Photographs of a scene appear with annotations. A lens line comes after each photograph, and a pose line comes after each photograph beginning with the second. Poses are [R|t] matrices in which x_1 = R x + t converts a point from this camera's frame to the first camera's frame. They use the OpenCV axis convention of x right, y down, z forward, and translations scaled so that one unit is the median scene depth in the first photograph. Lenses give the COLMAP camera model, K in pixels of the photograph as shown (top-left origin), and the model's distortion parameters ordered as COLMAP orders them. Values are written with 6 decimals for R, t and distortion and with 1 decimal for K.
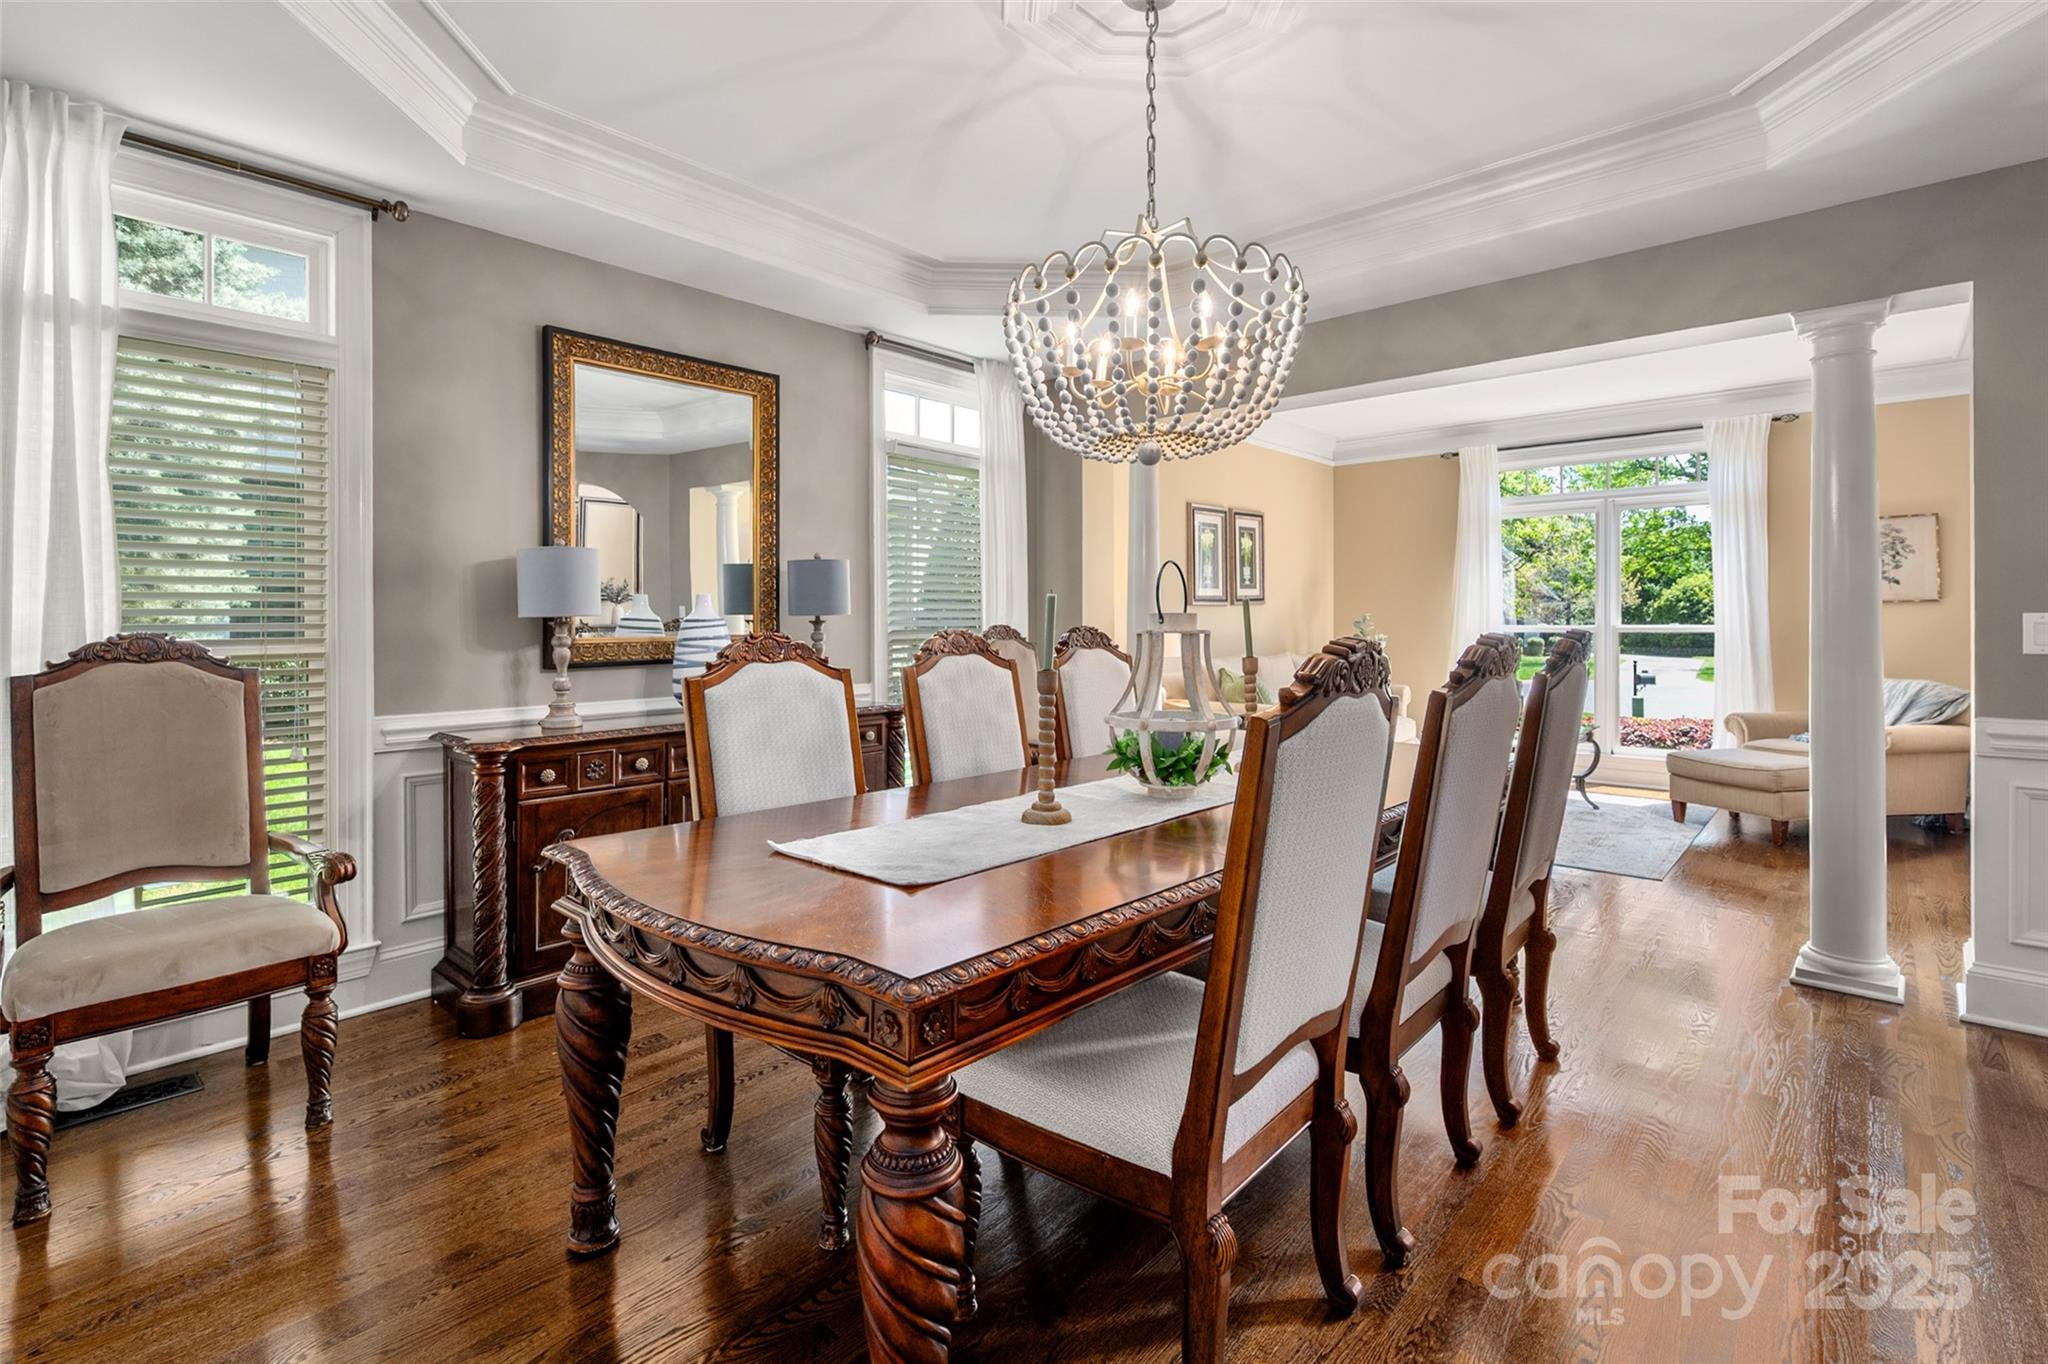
lens RADIAL K [[930.4, 0, 1054.0], [0, 930.4, 618.7], [0, 0, 1]] dist [-0.001675, -0.000806]
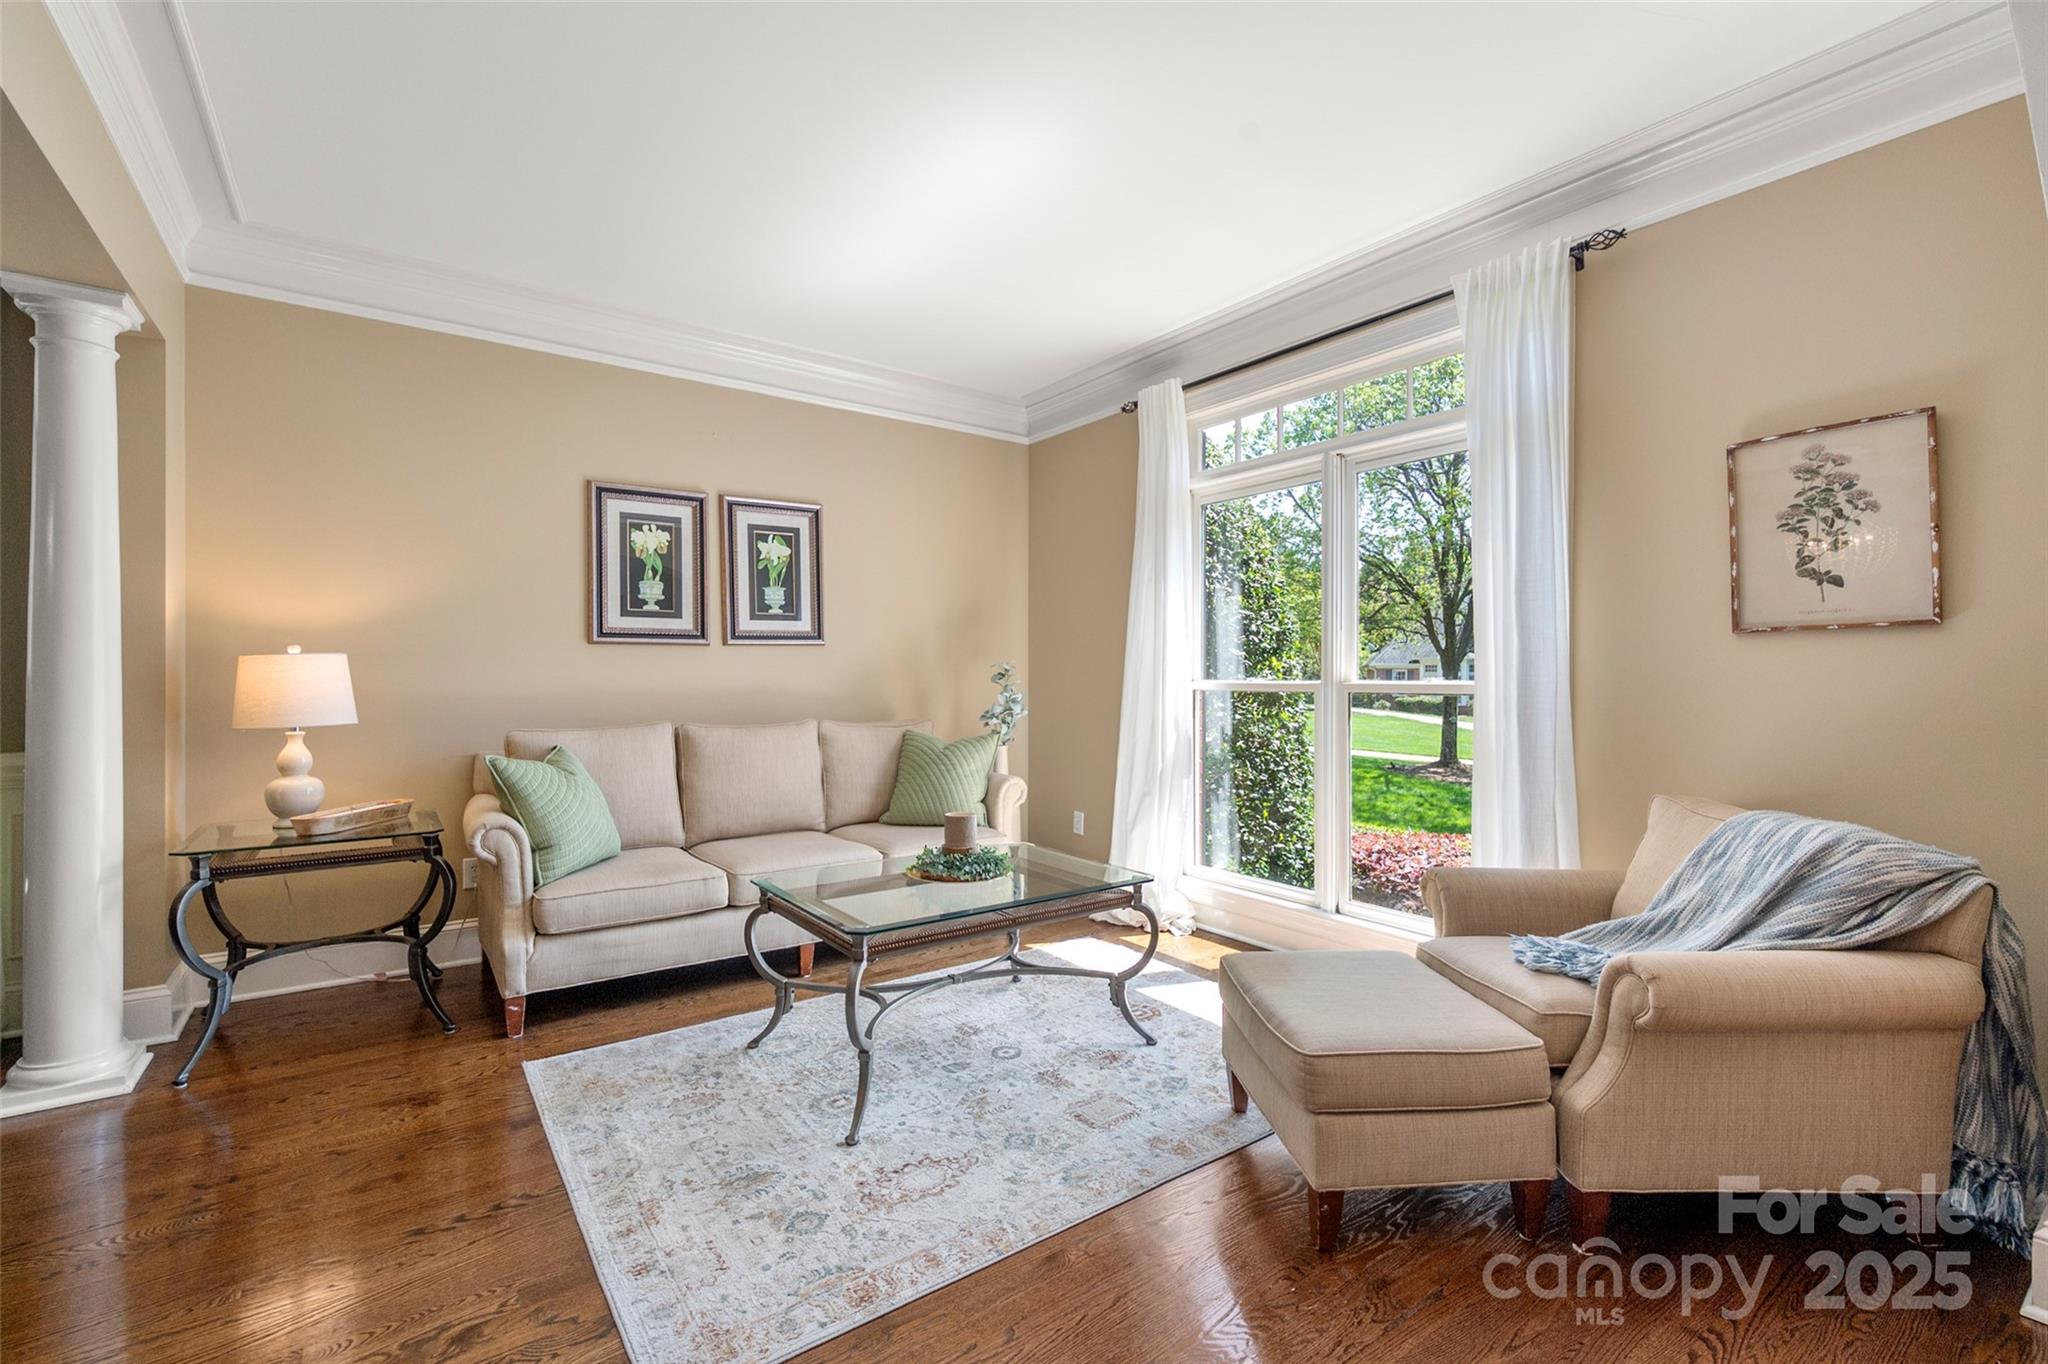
lens RADIAL K [[894.2, 0, 1036.0], [0, 894.2, 667.4], [0, 0, 1]] dist [-0.008724, 0.000496]
pose [[0.976167, 0.005542, -0.216951, 0.545636], [-0.008083, 0.999909, -0.010828, 0.006291], [0.216872, 0.012323, 0.976122, 0.448346]]
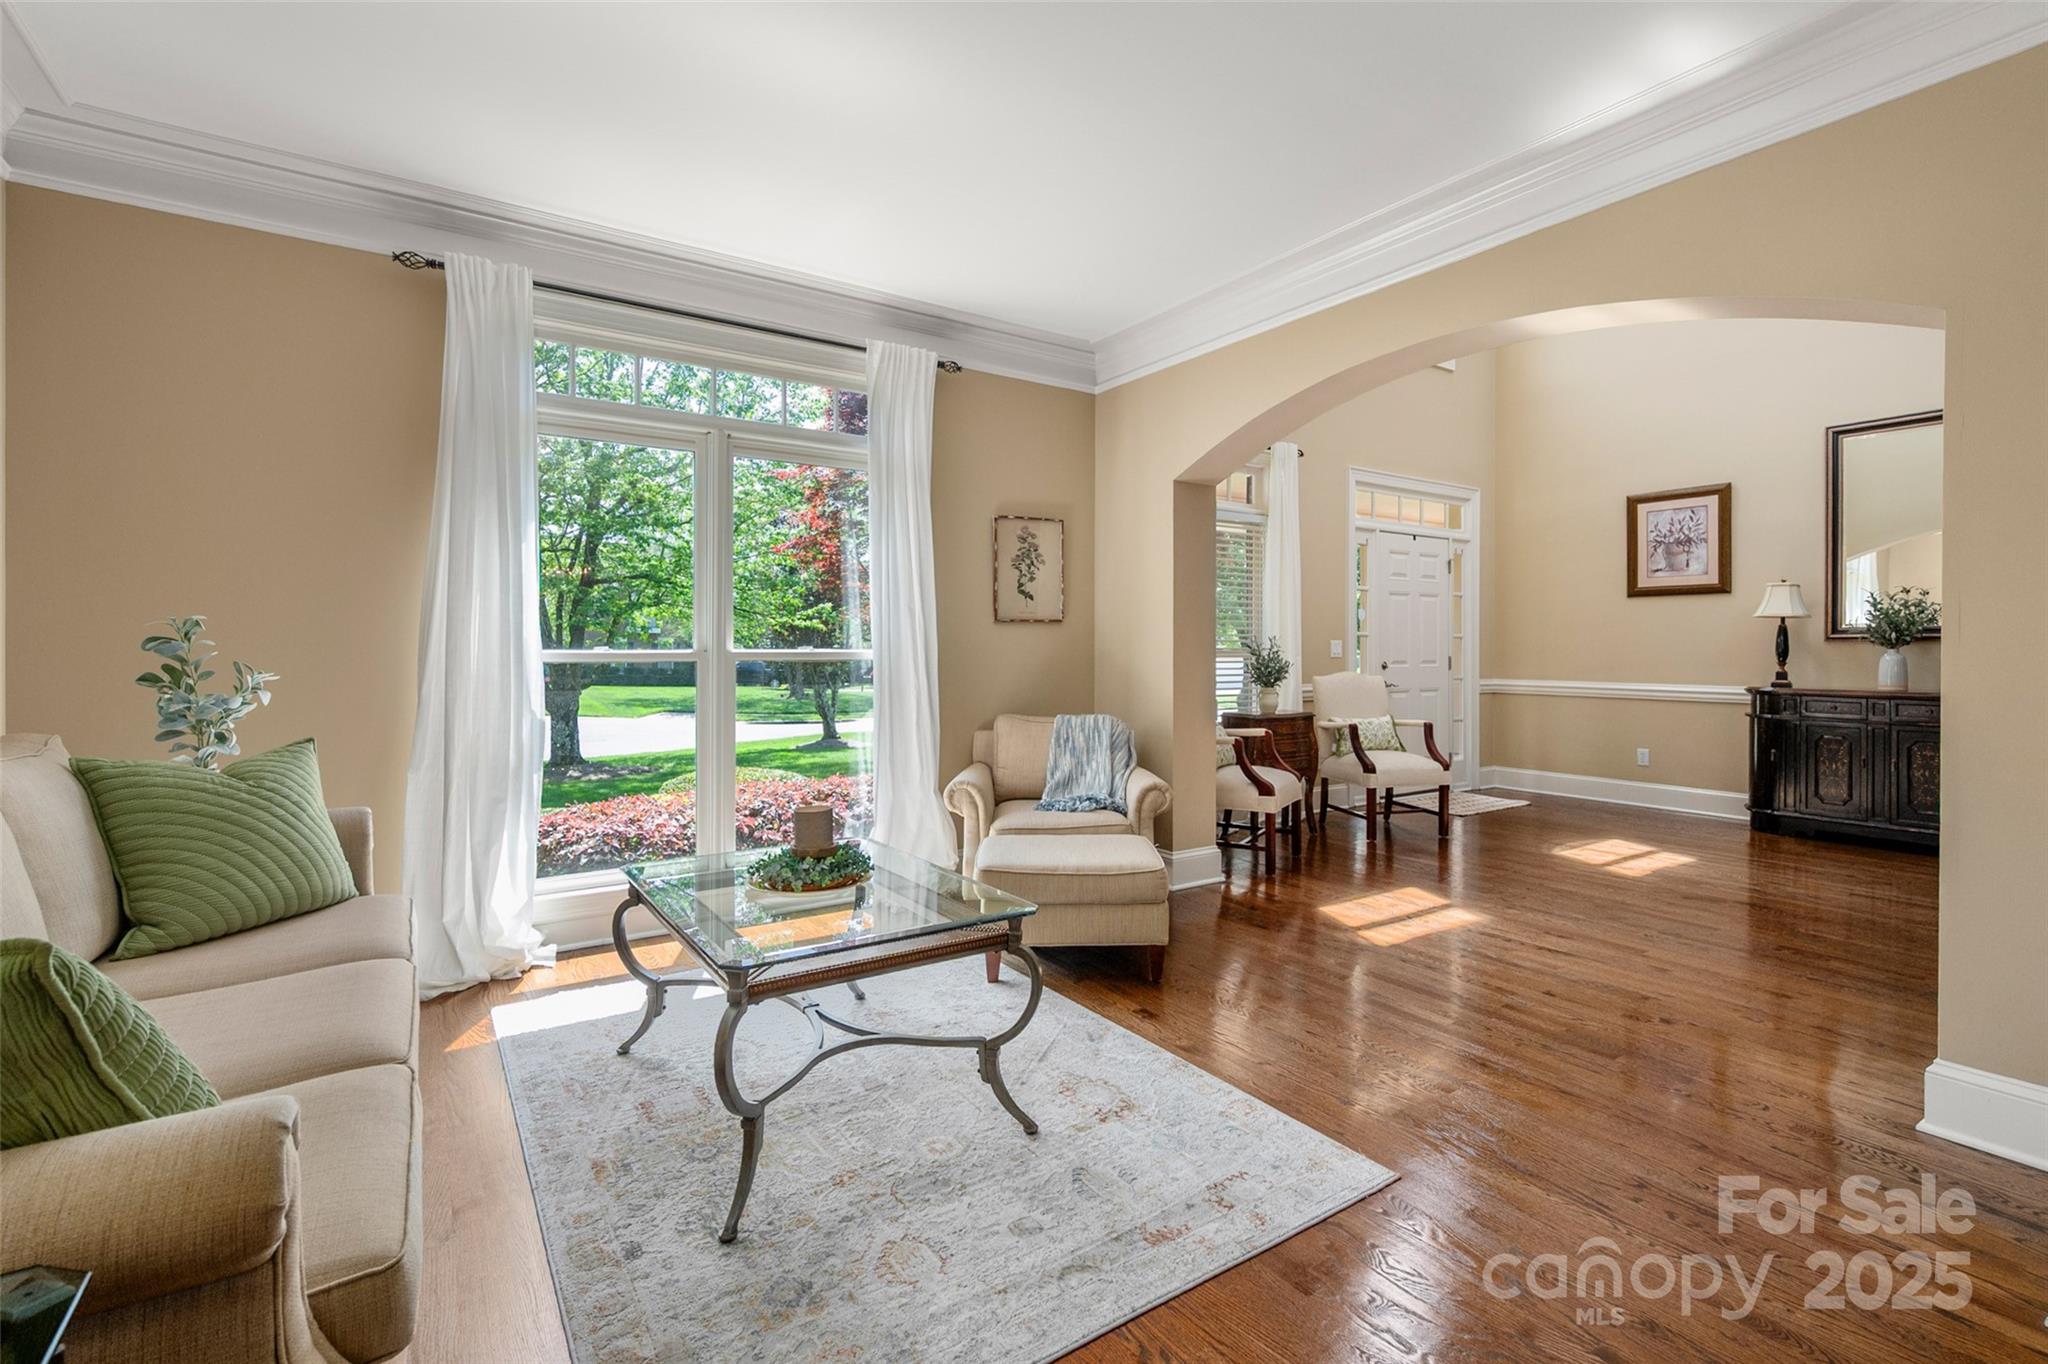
lens RADIAL K [[930.4, 0, 1020.9], [0, 930.4, 653.2], [0, 0, 1]] dist [-0.001675, -0.000806]
pose [[0.258408, 0.002456, 0.966033, 0.084866], [-0.002423, 0.999995, -0.001894, 0.010347], [-0.966033, -0.001852, 0.258413, 0.677921]]
